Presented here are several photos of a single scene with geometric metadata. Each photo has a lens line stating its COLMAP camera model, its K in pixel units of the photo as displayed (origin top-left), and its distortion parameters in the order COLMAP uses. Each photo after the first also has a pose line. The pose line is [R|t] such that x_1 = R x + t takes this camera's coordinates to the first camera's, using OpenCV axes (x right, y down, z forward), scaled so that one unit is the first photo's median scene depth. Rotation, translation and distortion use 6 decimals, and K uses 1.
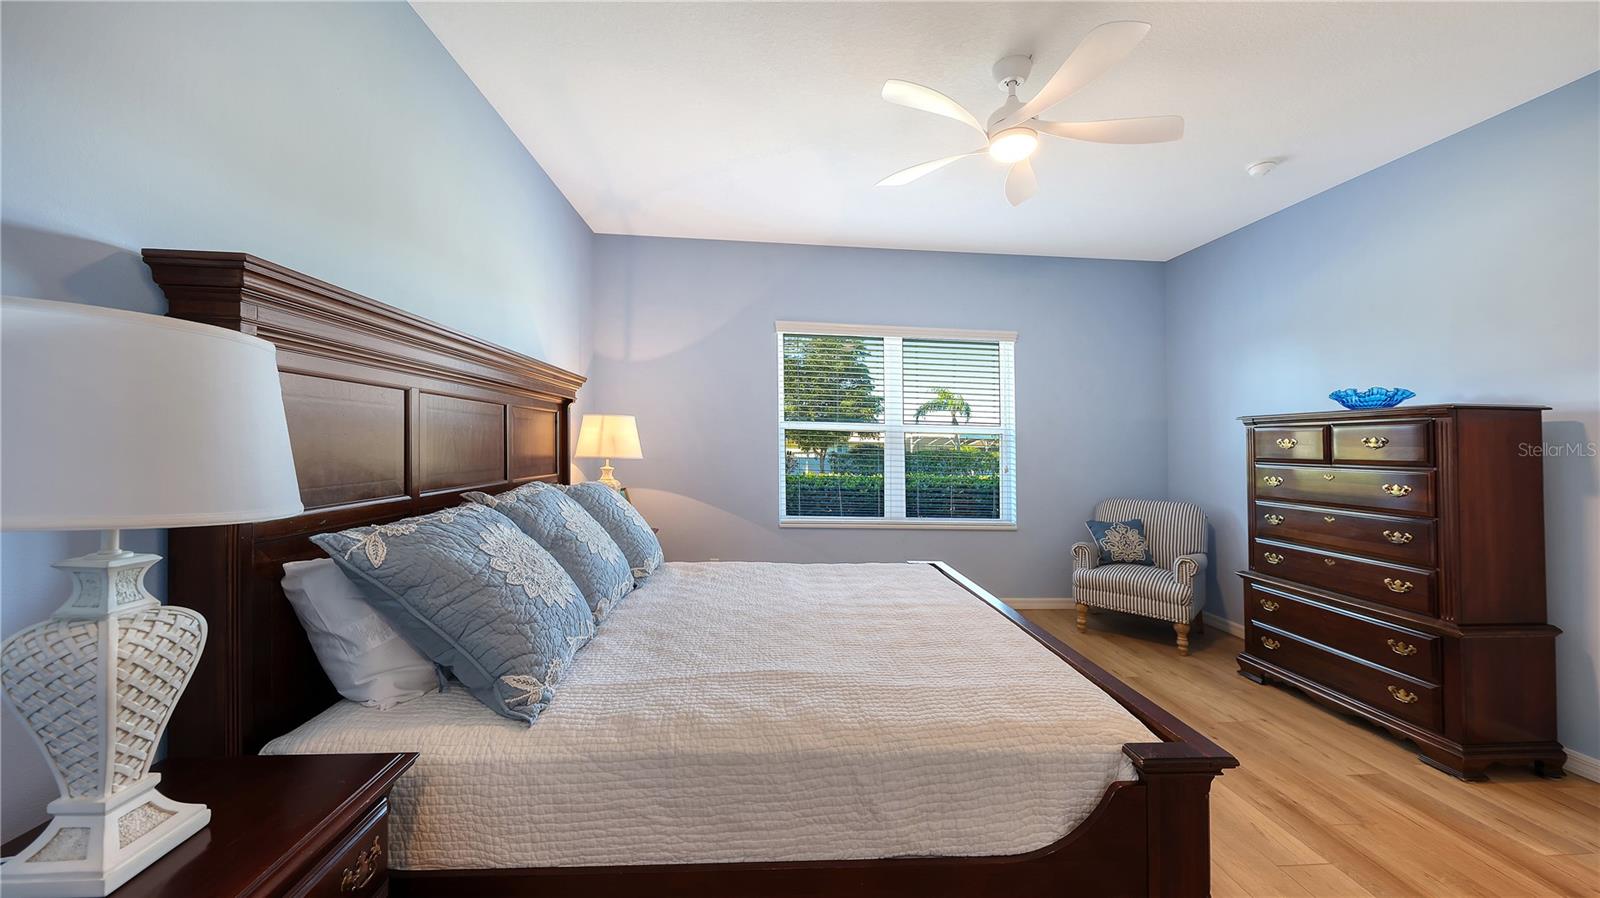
lens RADIAL K [[557.6, 0, 807.9], [0, 557.6, 441.9], [0, 0, 1]] dist [0.000402, -0.000913]
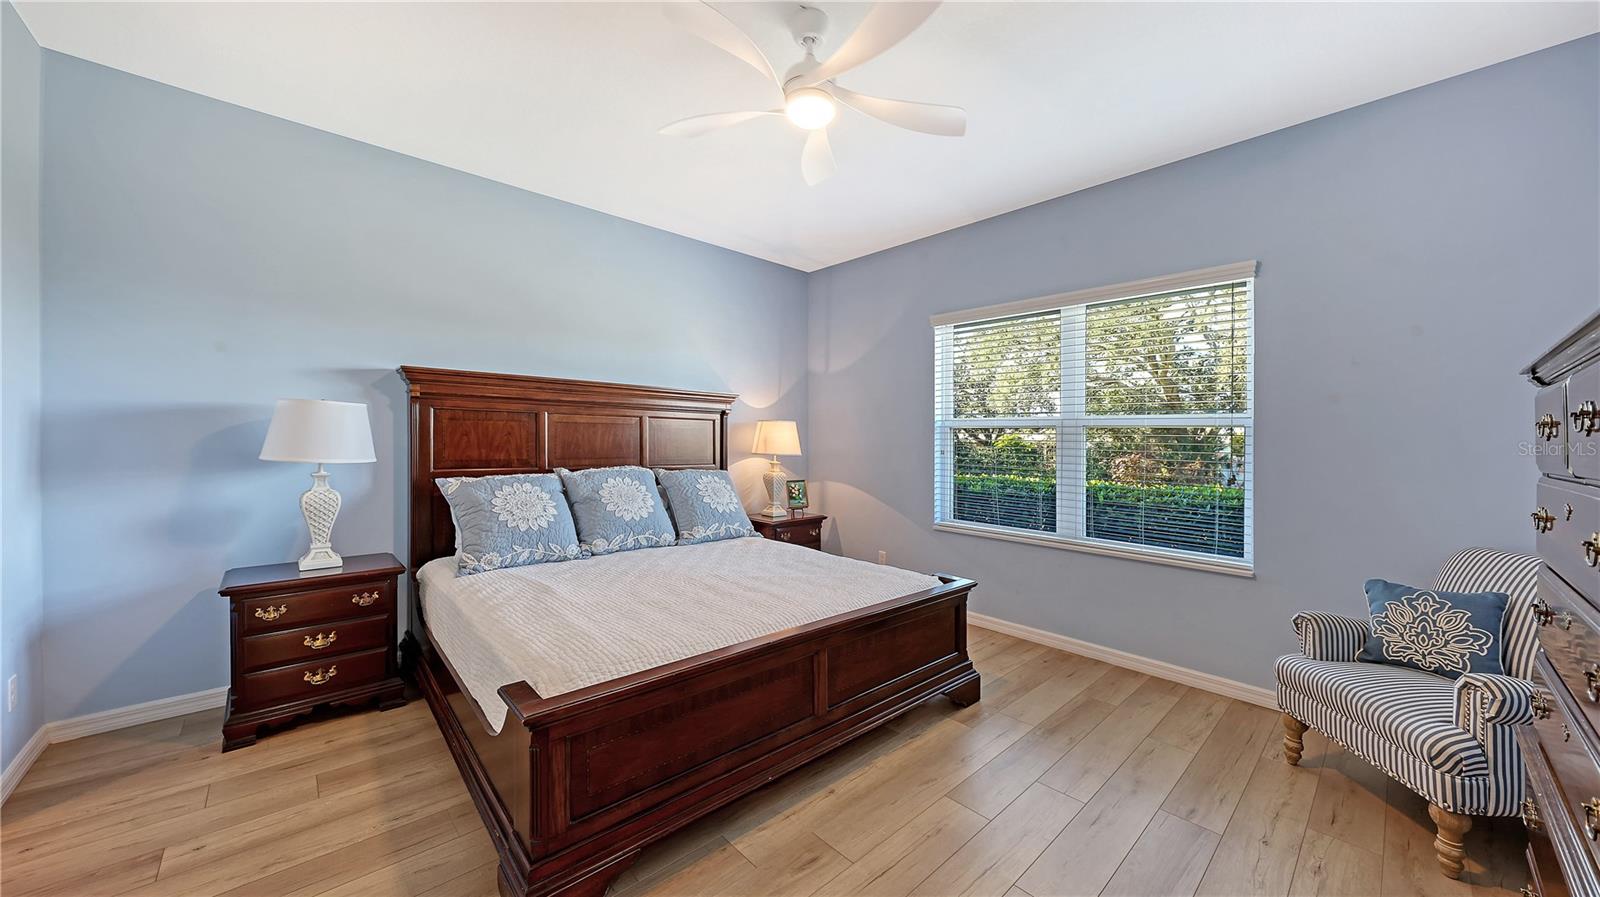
lens RADIAL K [[557.6, 0, 800.6], [0, 557.6, 445.0], [0, 0, 1]] dist [0.000402, -0.000913]
pose [[0.631071, -0.001417, -0.775723, 0.550396], [-0.000423, 0.999998, -0.002171, 0.009589], [0.775725, 0.001698, 0.631069, 0.205967]]
